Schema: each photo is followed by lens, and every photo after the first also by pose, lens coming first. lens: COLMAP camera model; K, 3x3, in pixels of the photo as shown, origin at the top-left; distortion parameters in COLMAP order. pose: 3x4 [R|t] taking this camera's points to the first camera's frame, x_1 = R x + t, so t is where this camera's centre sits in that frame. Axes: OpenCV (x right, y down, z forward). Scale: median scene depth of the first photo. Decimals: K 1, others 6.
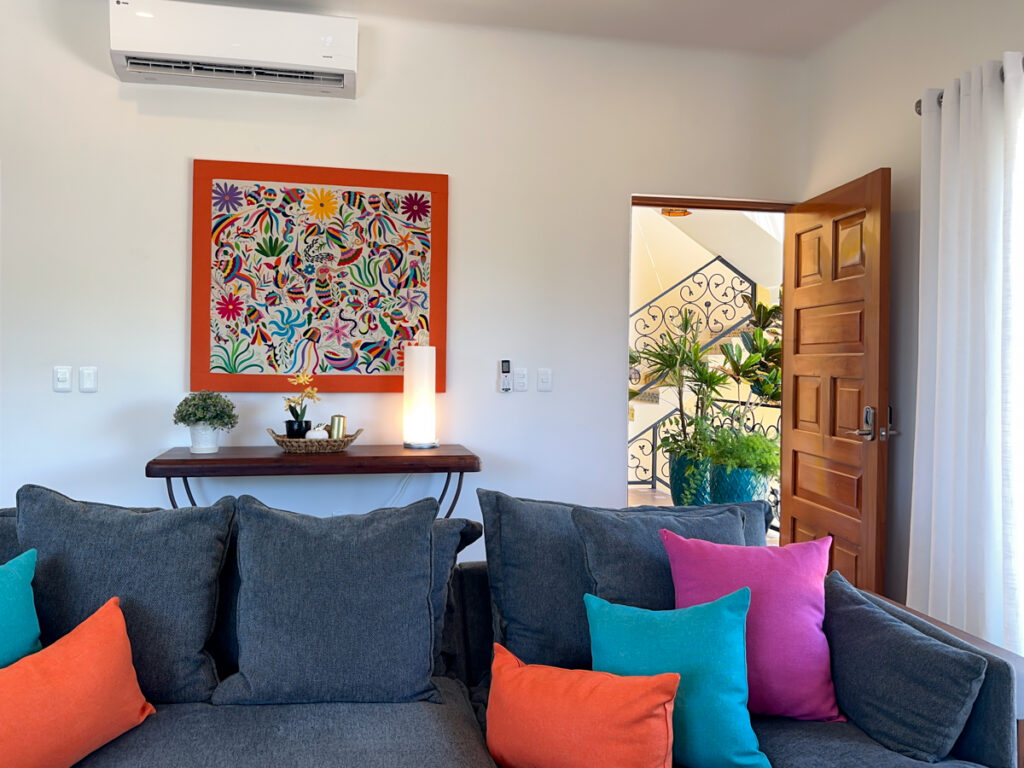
lens RADIAL K [[770.3, 0, 494.4], [0, 770.3, 372.3], [0, 0, 1]] dist [0.000878, -0.002545]
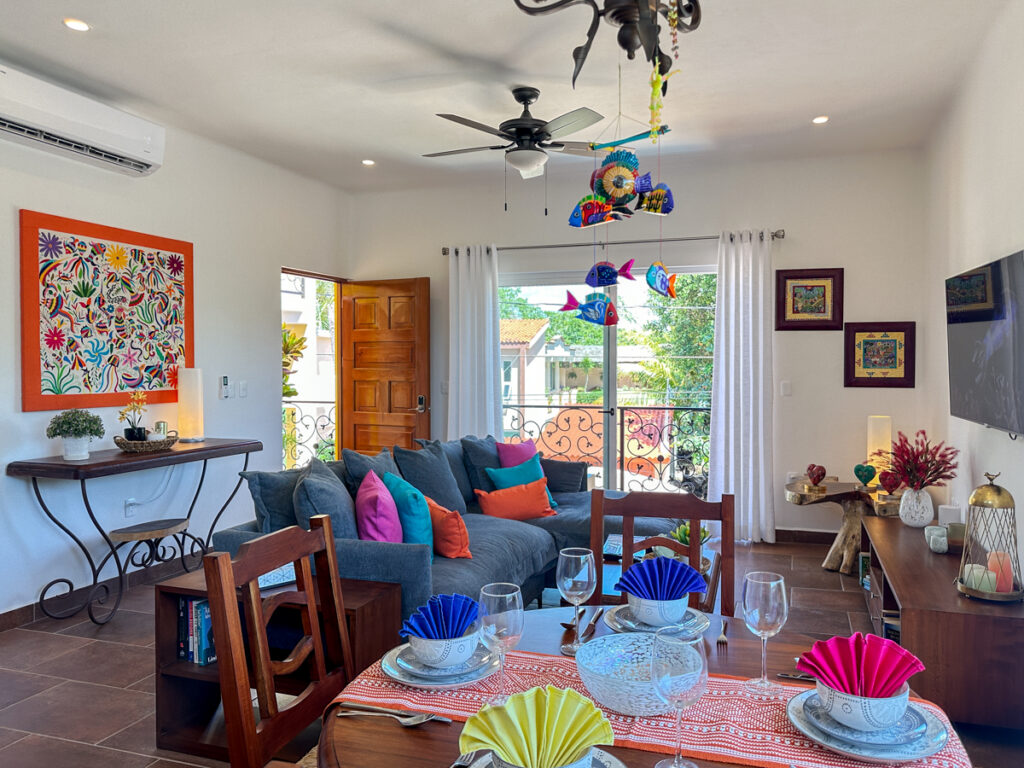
lens RADIAL K [[770.3, 0, 556.4], [0, 770.3, 371.6], [0, 0, 1]] dist [0.000878, -0.002545]
pose [[0.481411, -0.021128, 0.876240, -1.013566], [0.015018, 0.999762, 0.015855, -0.040993], [-0.876366, 0.005527, 0.481614, -0.245549]]
